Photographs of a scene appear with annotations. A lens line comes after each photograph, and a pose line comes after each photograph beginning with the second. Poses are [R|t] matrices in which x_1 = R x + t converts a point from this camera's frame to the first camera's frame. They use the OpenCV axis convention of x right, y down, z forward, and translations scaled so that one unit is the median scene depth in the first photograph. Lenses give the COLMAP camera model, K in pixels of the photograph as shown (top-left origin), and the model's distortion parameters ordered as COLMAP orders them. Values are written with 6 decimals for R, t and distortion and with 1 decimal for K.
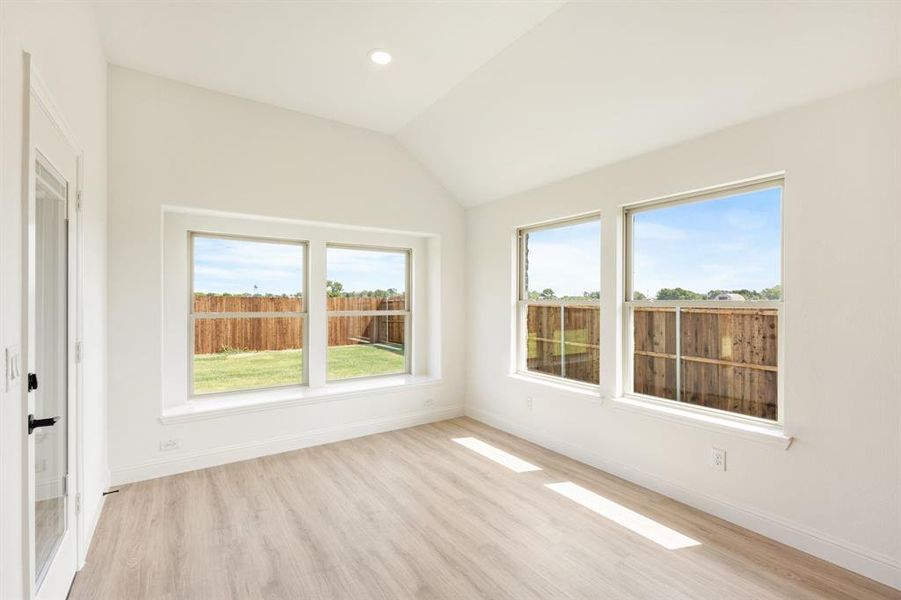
lens RADIAL K [[399.6, 0, 454.7], [0, 399.6, 301.2], [0, 0, 1]] dist [0.002157, 0.000263]
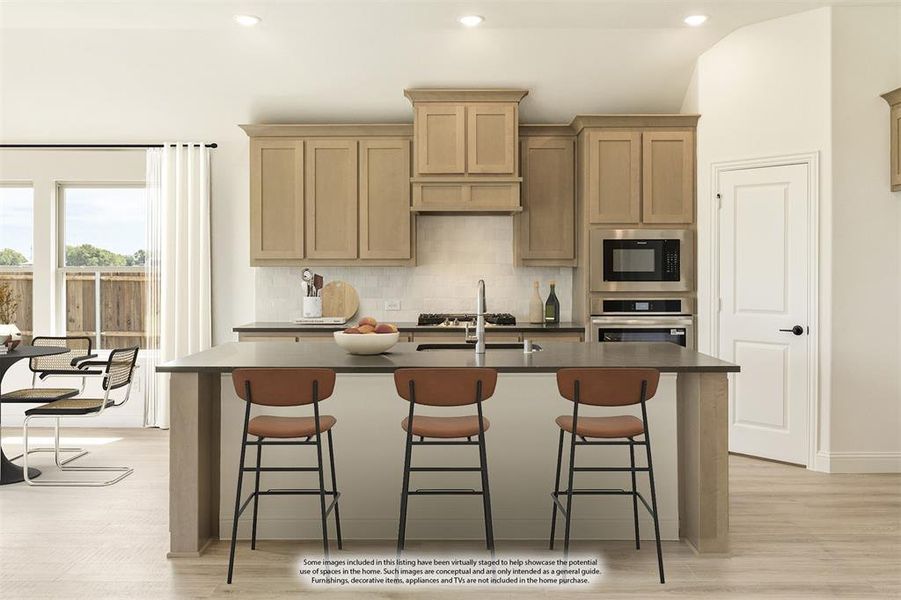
lens RADIAL K [[751.9, 0, 448.8], [0, 751.9, 270.6], [0, 0, 1]] dist [0.005931, 0.004294]
pose [[0.574190, -0.005078, 0.818706, -0.324282], [0.002088, 0.999987, 0.004739, 0.000755], [-0.818719, -0.001011, 0.574193, -0.530540]]
